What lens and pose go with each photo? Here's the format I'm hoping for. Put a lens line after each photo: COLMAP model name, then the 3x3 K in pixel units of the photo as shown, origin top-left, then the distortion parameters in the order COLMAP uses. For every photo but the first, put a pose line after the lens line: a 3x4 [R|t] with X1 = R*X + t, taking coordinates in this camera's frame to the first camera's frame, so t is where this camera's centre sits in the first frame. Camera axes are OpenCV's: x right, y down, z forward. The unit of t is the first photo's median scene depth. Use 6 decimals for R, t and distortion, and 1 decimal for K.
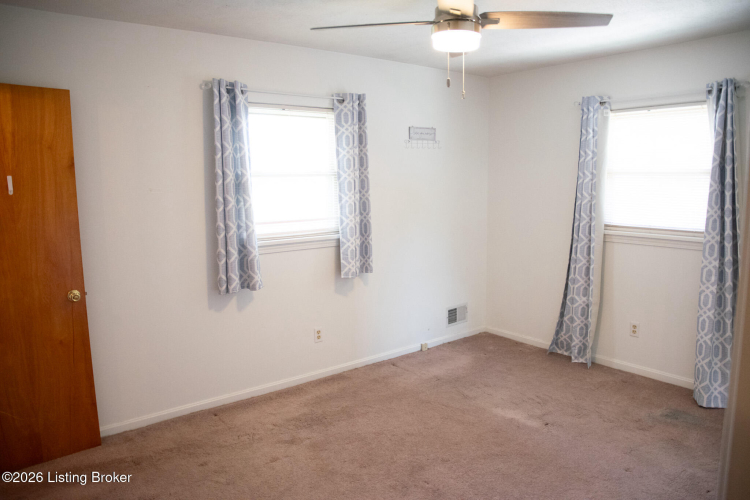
lens RADIAL K [[533.2, 0, 371.5], [0, 533.2, 251.0], [0, 0, 1]] dist [-0.129652, 0.081249]
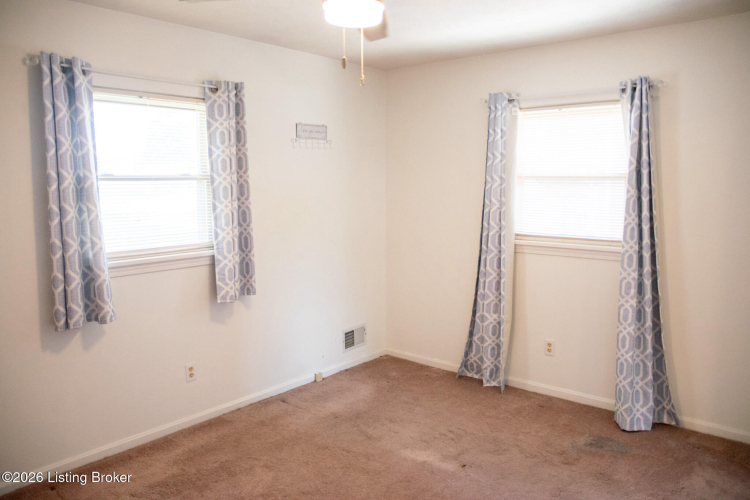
lens RADIAL K [[560.1, 0, 375.0], [0, 560.1, 250.0], [0, 0, 1]] dist [-0.071935, 0.003432]
pose [[0.978640, -0.017463, 0.204838, 0.007836], [0.021137, 0.999652, -0.015764, -0.012965], [-0.204491, 0.019757, 0.978669, 0.101480]]
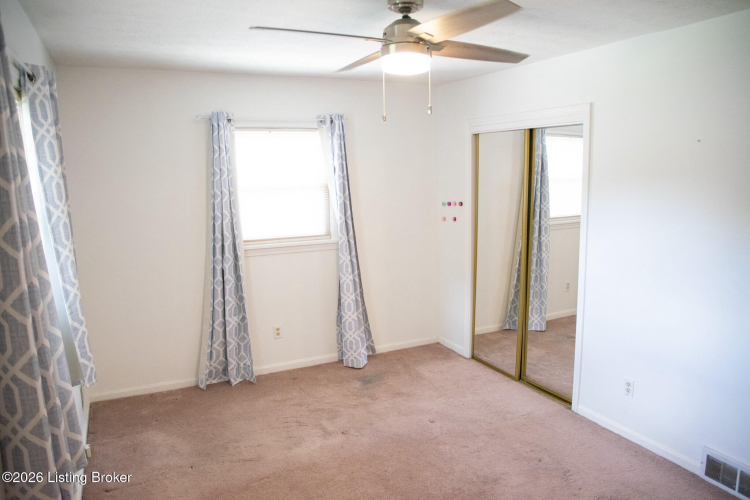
lens RADIAL K [[533.2, 0, 371.5], [0, 533.2, 251.0], [0, 0, 1]] dist [-0.129652, 0.081249]
pose [[0.188892, -0.139897, 0.971982, -0.534924], [0.146801, 0.982701, 0.112911, -0.117028], [-0.970963, 0.121360, 0.206161, 0.578825]]
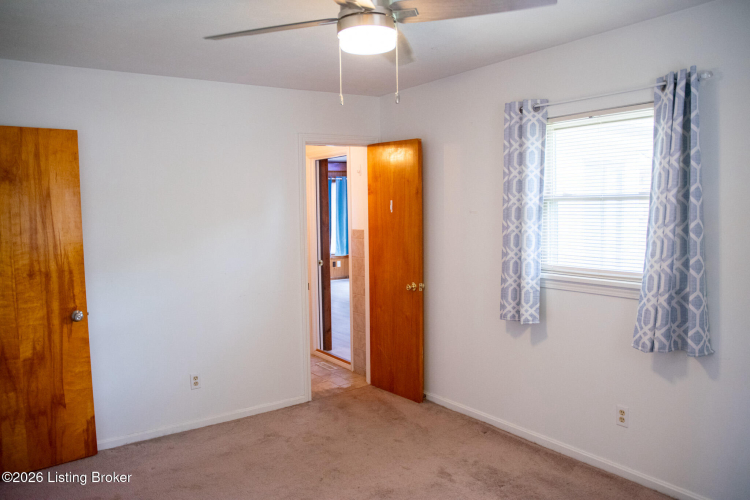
lens RADIAL K [[560.1, 0, 375.0], [0, 560.1, 250.0], [0, 0, 1]] dist [-0.071935, 0.003432]
pose [[-0.041856, 0.086250, -0.995394, 0.677483], [-0.119206, 0.988720, 0.090685, -0.099804], [0.991987, 0.122452, -0.031102, 0.691185]]
